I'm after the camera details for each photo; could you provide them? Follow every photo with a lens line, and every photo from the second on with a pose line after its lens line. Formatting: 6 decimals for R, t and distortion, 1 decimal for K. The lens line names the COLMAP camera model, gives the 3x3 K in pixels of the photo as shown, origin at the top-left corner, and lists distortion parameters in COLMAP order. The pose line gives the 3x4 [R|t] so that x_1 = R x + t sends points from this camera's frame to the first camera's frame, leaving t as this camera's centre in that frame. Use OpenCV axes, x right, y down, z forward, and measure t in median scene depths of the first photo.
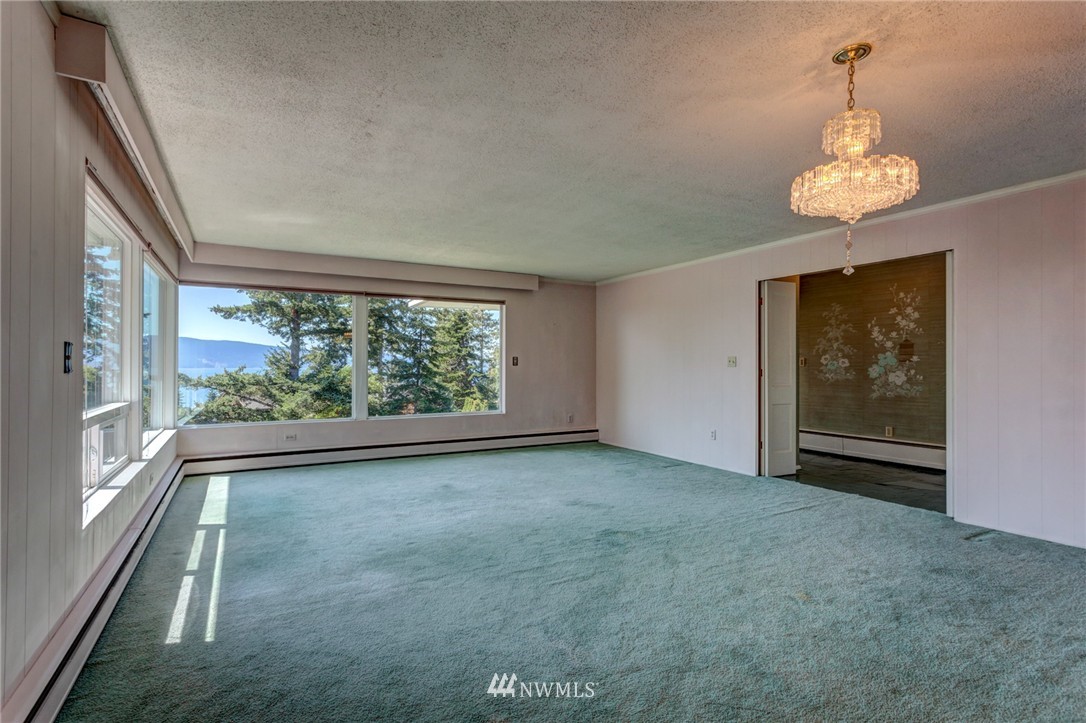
lens RADIAL K [[524.1, 0, 545.6], [0, 524.1, 364.8], [0, 0, 1]] dist [-0.000639, 0.002203]
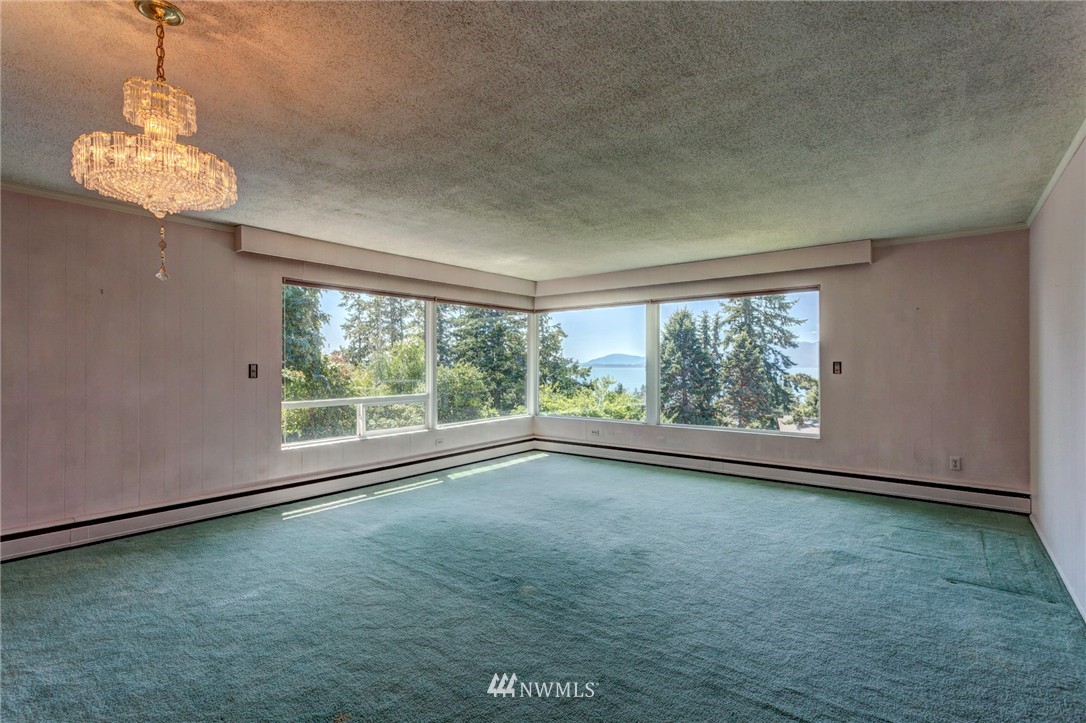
lens RADIAL K [[524.1, 0, 537.9], [0, 524.1, 364.3], [0, 0, 1]] dist [-0.000639, 0.002203]
pose [[0.362701, -0.001358, -0.931904, 0.837921], [0.000399, 0.999999, -0.001302, -0.019338], [0.931905, 0.000100, 0.362702, 0.669411]]
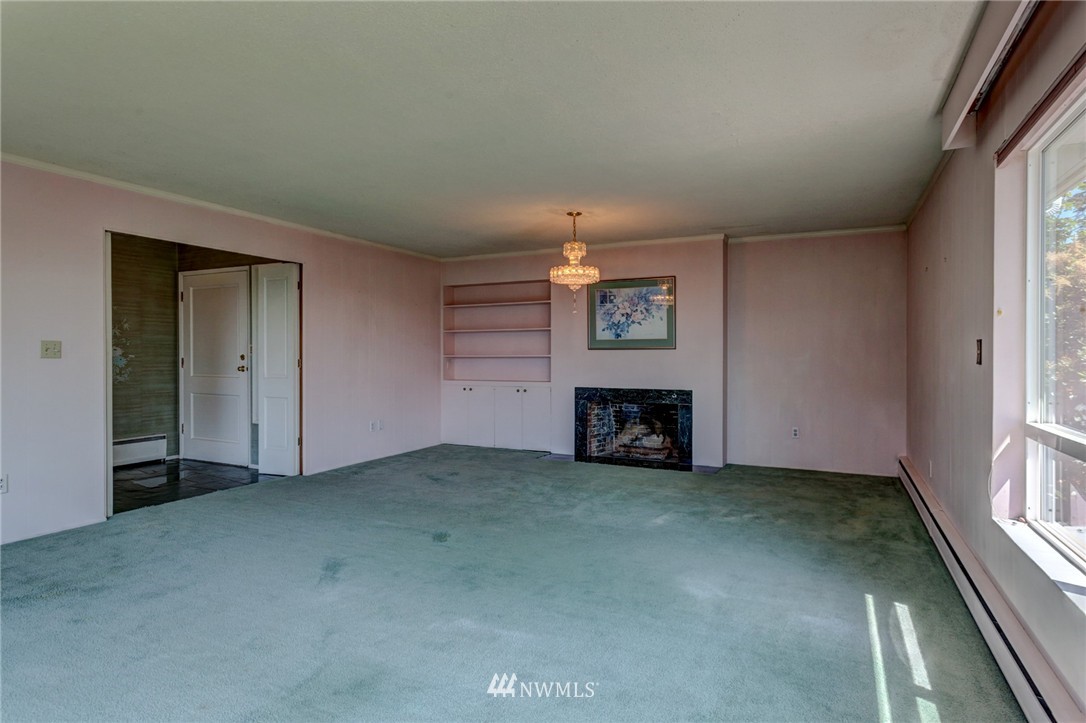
lens RADIAL K [[610.5, 0, 543.4], [0, 610.5, 359.9], [0, 0, 1]] dist [0.002816, 0.000305]
pose [[-0.563125, -0.001711, 0.826370, -0.763440], [0.000498, 0.999997, 0.002410, 0.005598], [-0.826372, 0.001769, -0.563122, 1.327921]]
